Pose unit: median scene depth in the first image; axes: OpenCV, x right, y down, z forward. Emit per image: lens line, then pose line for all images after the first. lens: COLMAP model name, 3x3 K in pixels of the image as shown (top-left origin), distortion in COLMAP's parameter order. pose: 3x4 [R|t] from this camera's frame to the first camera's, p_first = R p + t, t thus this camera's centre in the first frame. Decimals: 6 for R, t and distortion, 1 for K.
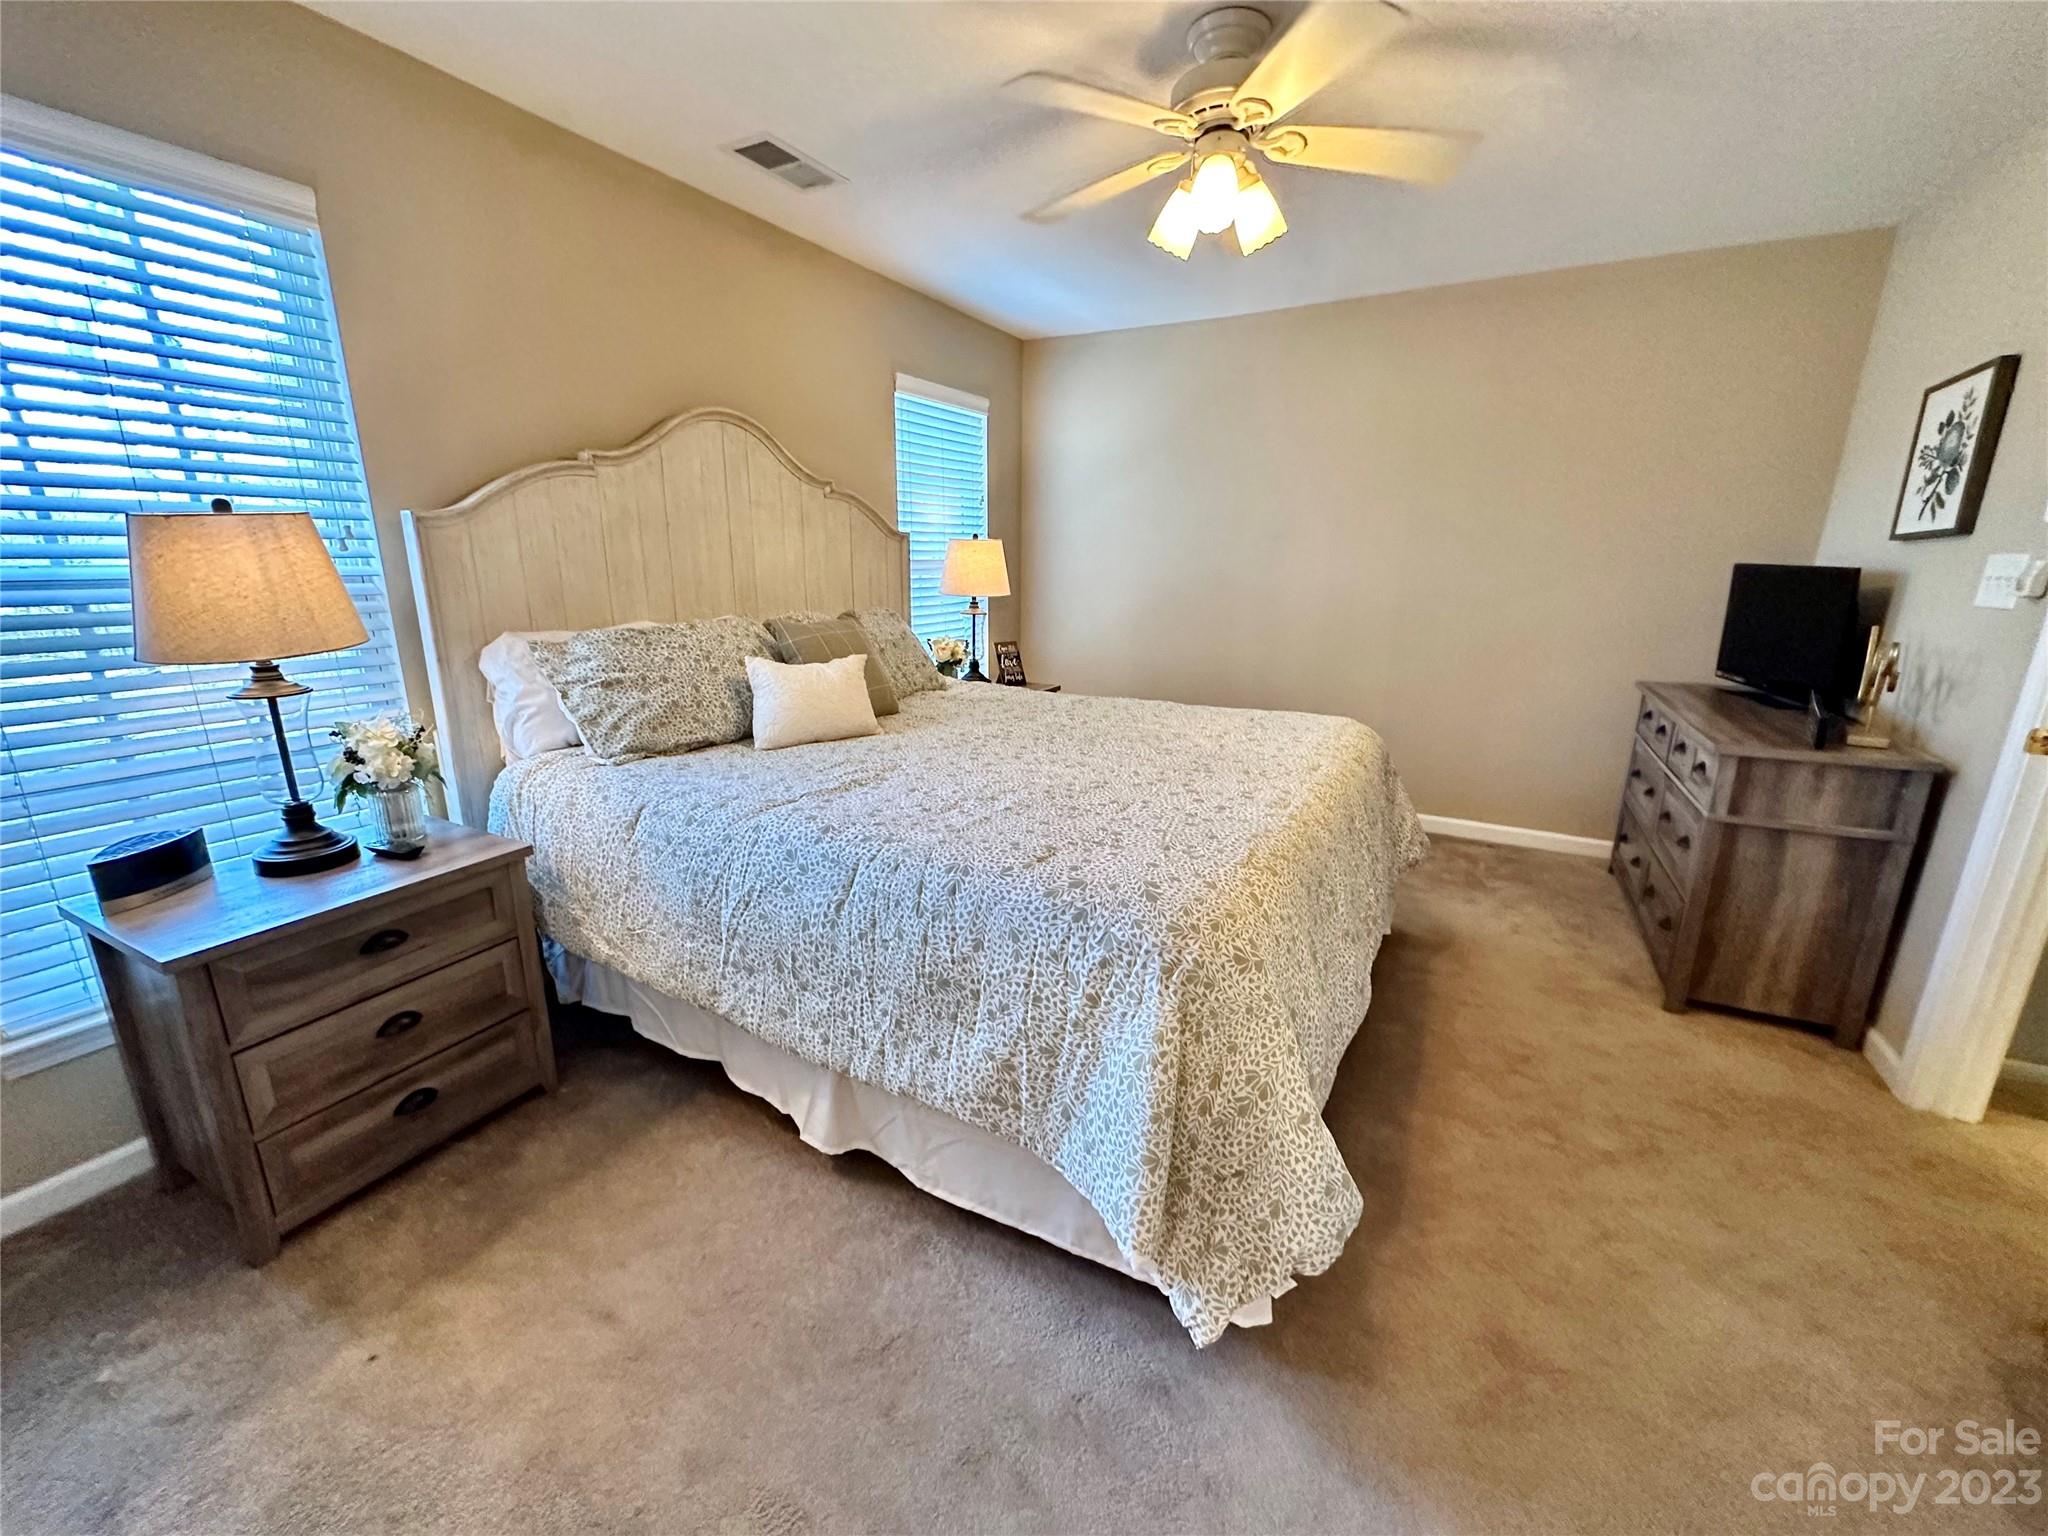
lens RADIAL K [[820.0, 0, 1027.6], [0, 820.0, 769.0], [0, 0, 1]] dist [-0.003414, 0.000488]
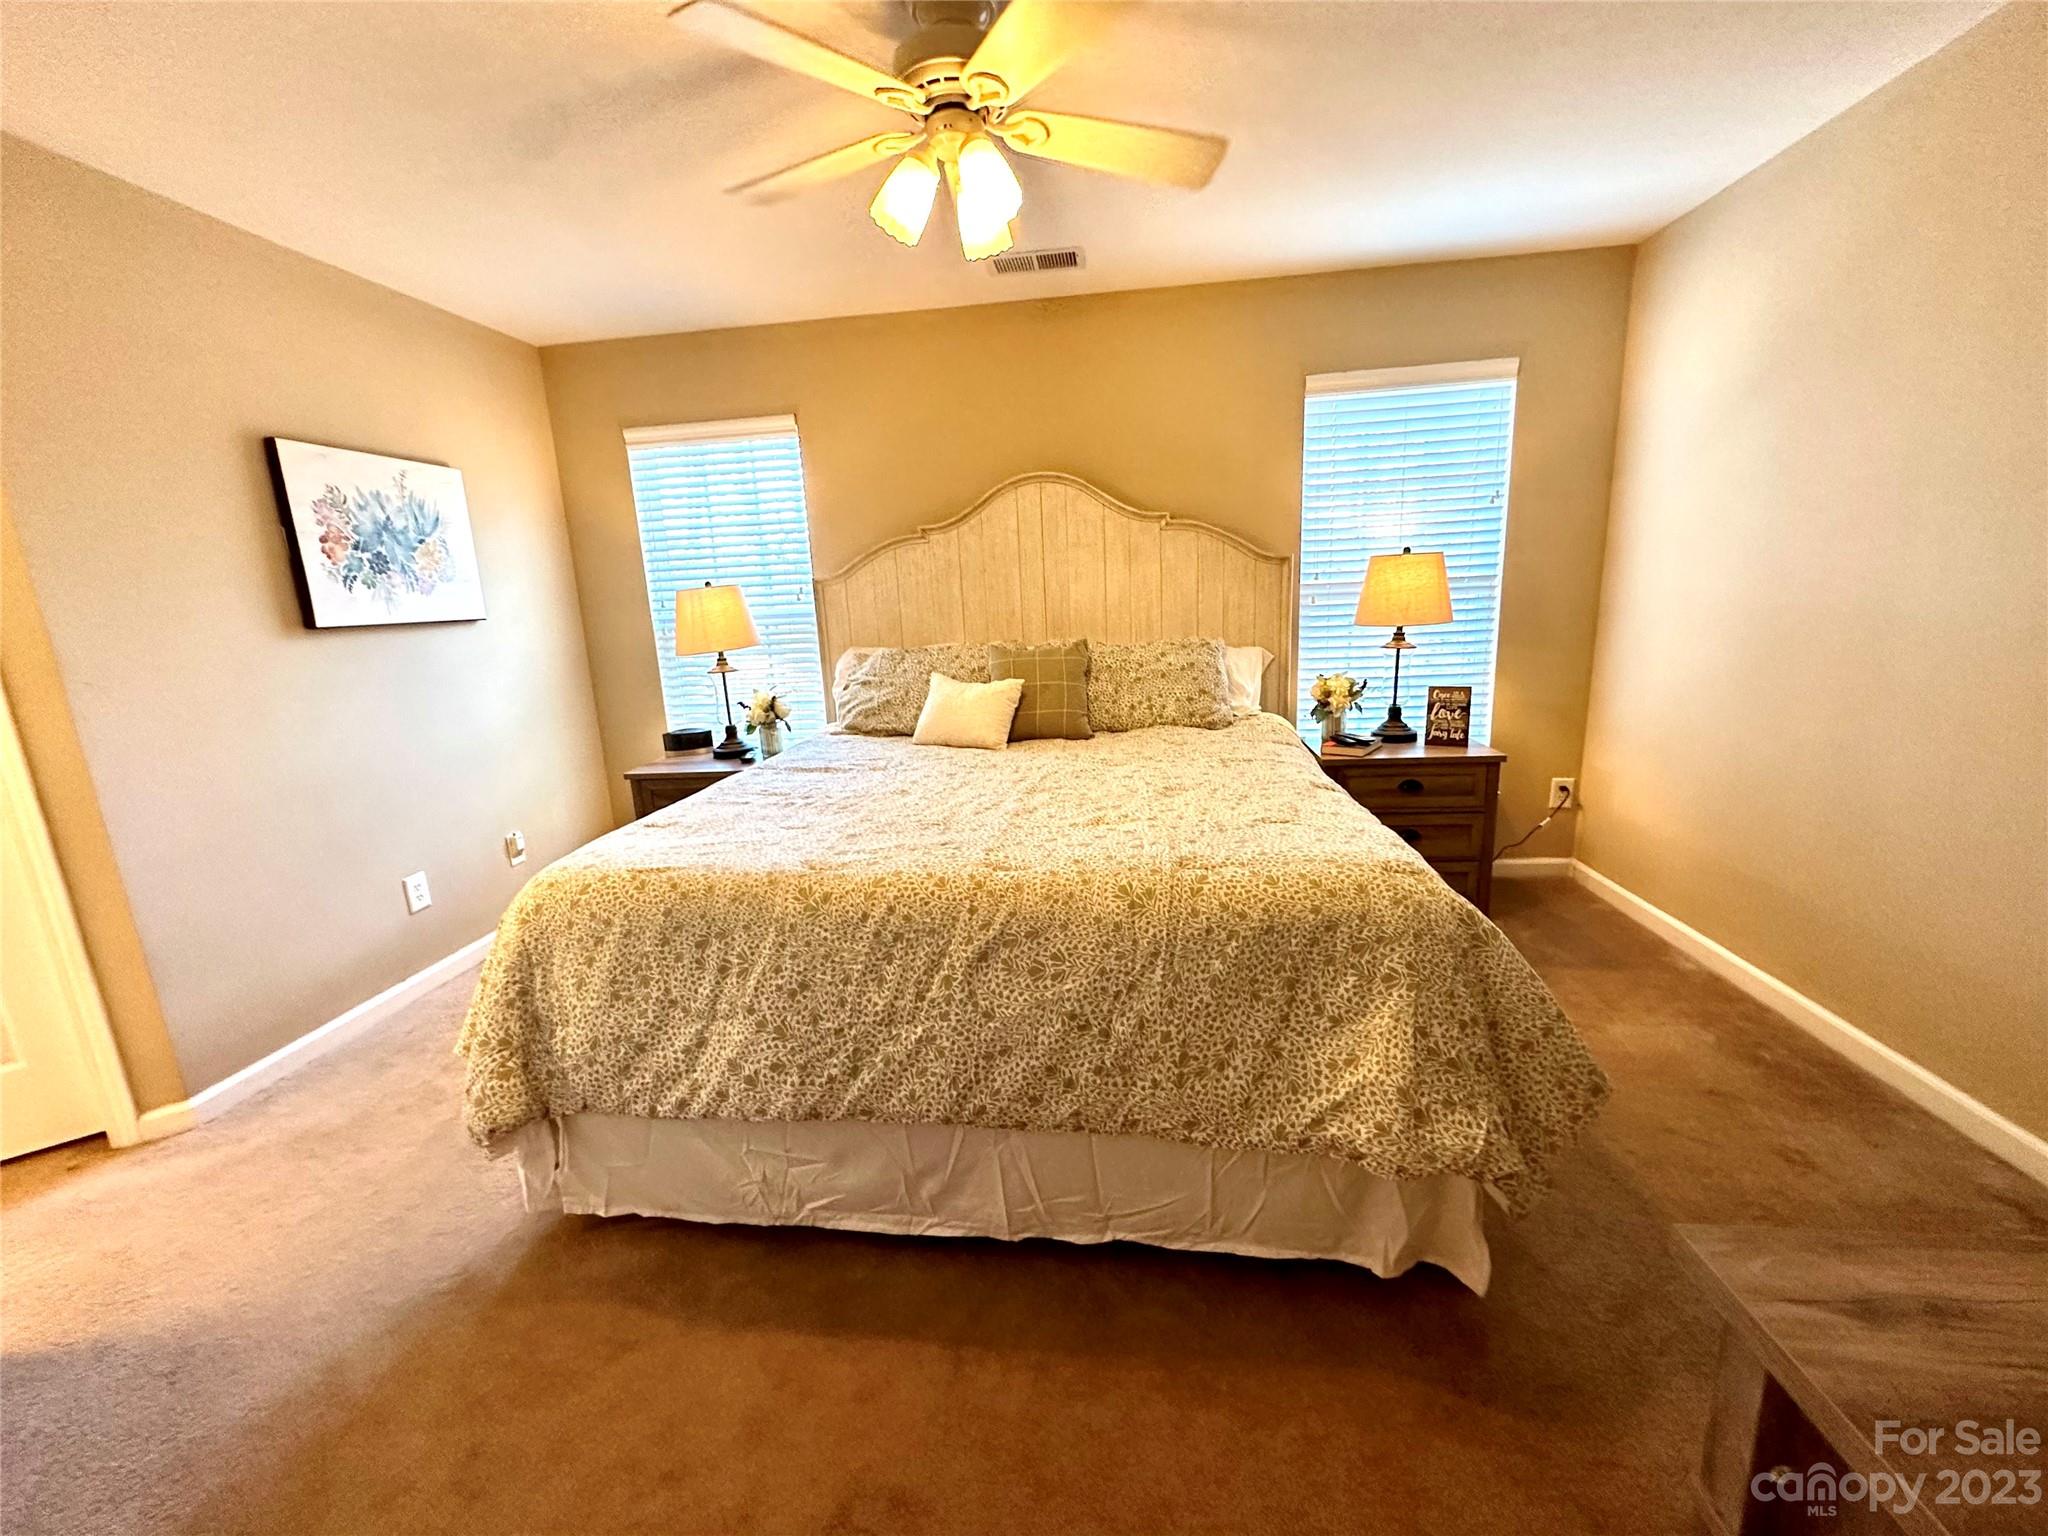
lens RADIAL K [[820.0, 0, 1027.6], [0, 820.0, 769.0], [0, 0, 1]] dist [-0.003414, 0.000488]
pose [[0.356040, 0.168192, -0.919210, 0.874023], [-0.194166, 0.975516, 0.103287, -0.142772], [0.914076, 0.141705, 0.379979, 0.629222]]
